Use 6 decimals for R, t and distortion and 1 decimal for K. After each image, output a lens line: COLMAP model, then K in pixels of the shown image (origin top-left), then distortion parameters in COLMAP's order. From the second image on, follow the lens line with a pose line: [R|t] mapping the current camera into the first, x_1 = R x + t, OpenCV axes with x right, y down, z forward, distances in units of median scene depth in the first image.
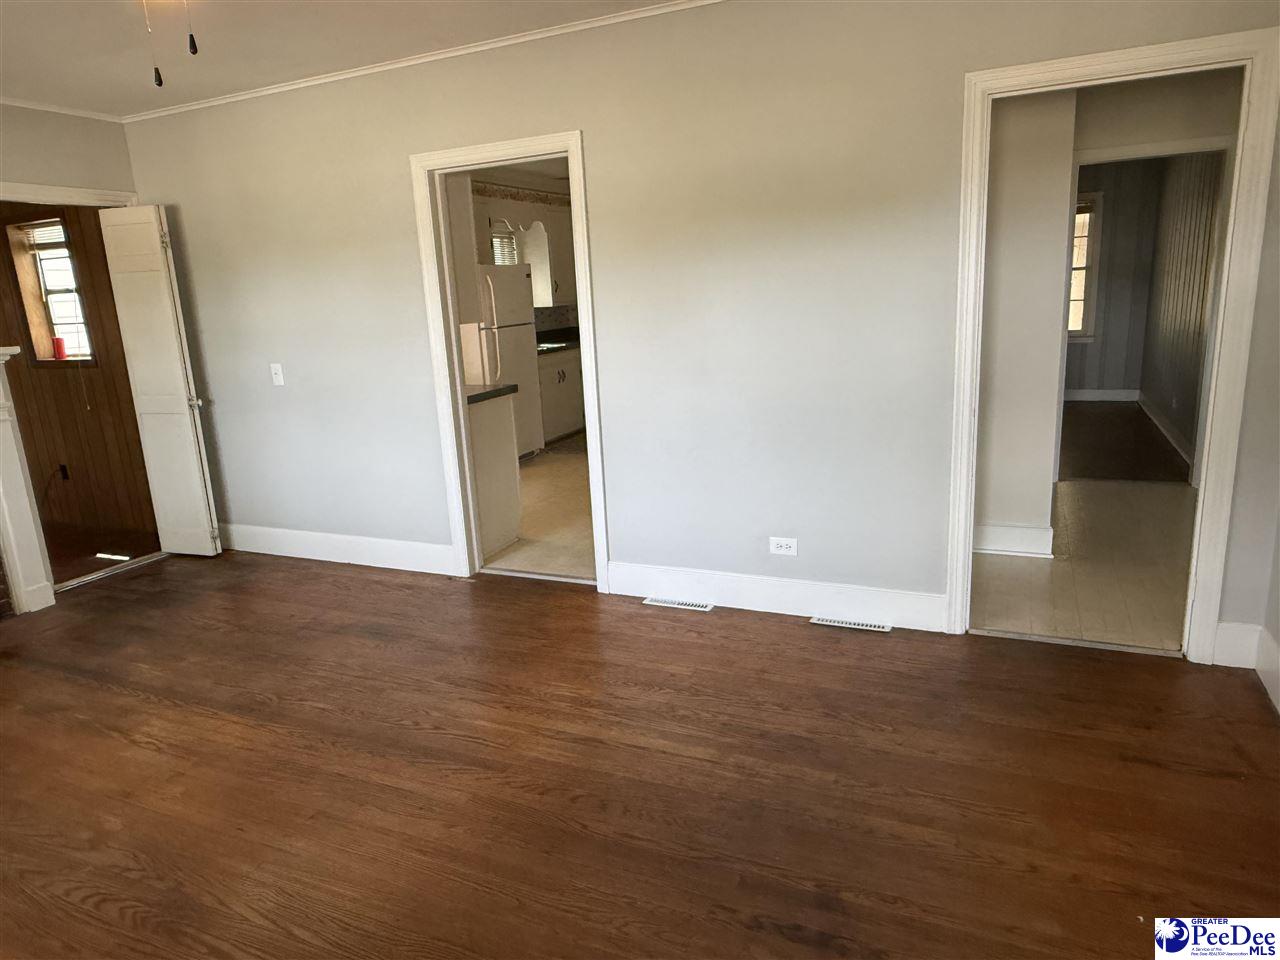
lens RADIAL K [[828.5, 0, 631.1], [0, 828.5, 484.2], [0, 0, 1]] dist [0.007396, -0.004237]
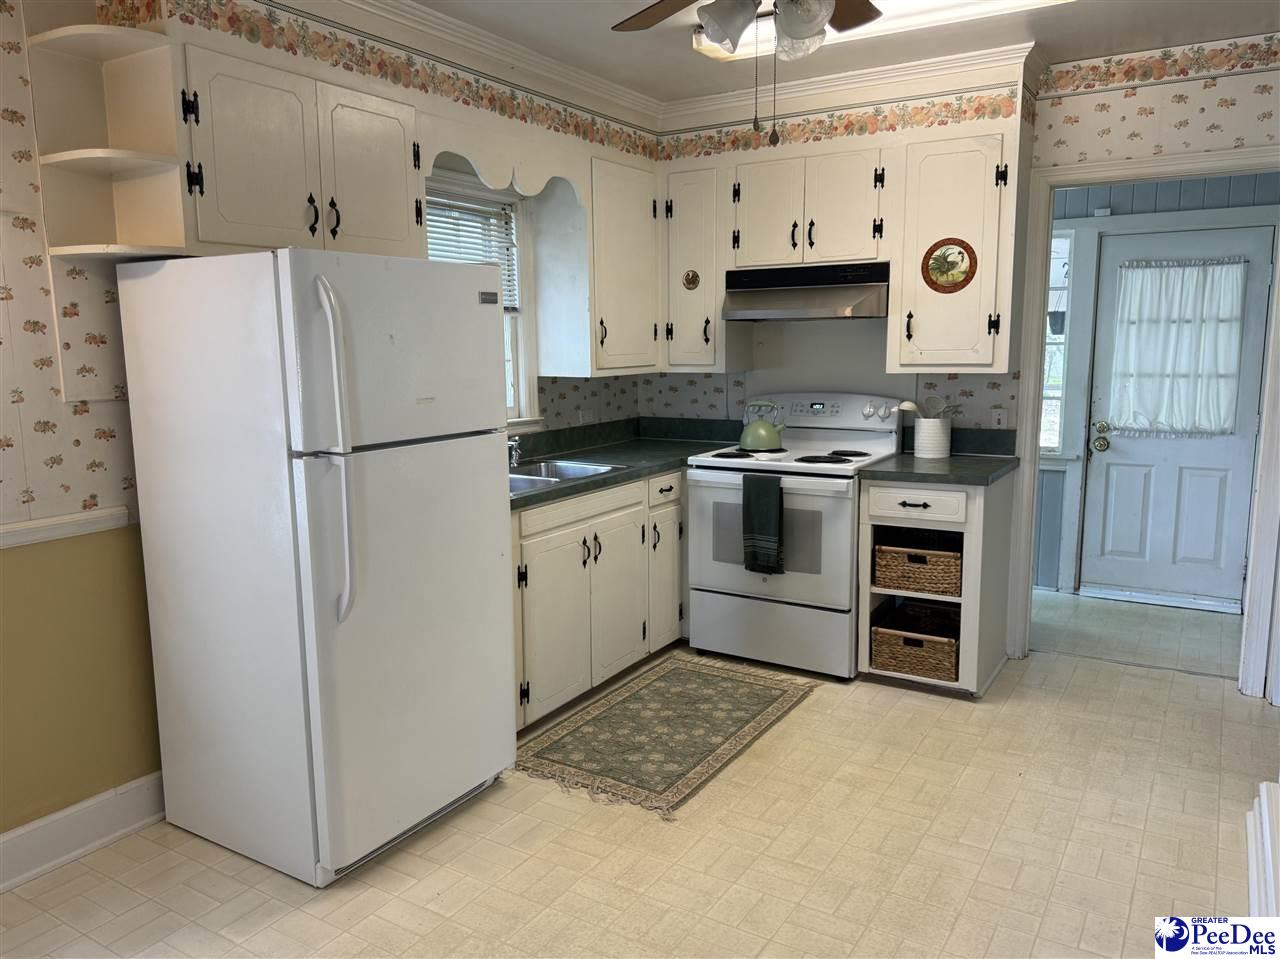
lens RADIAL K [[944.4, 0, 643.8], [0, 944.4, 478.9], [0, 0, 1]] dist [-0.006331, -0.006257]
pose [[0.991594, 0.071561, -0.107794, -0.011091], [-0.080278, 0.993651, -0.078829, -0.130711], [0.101469, 0.086820, 0.991043, 0.540942]]
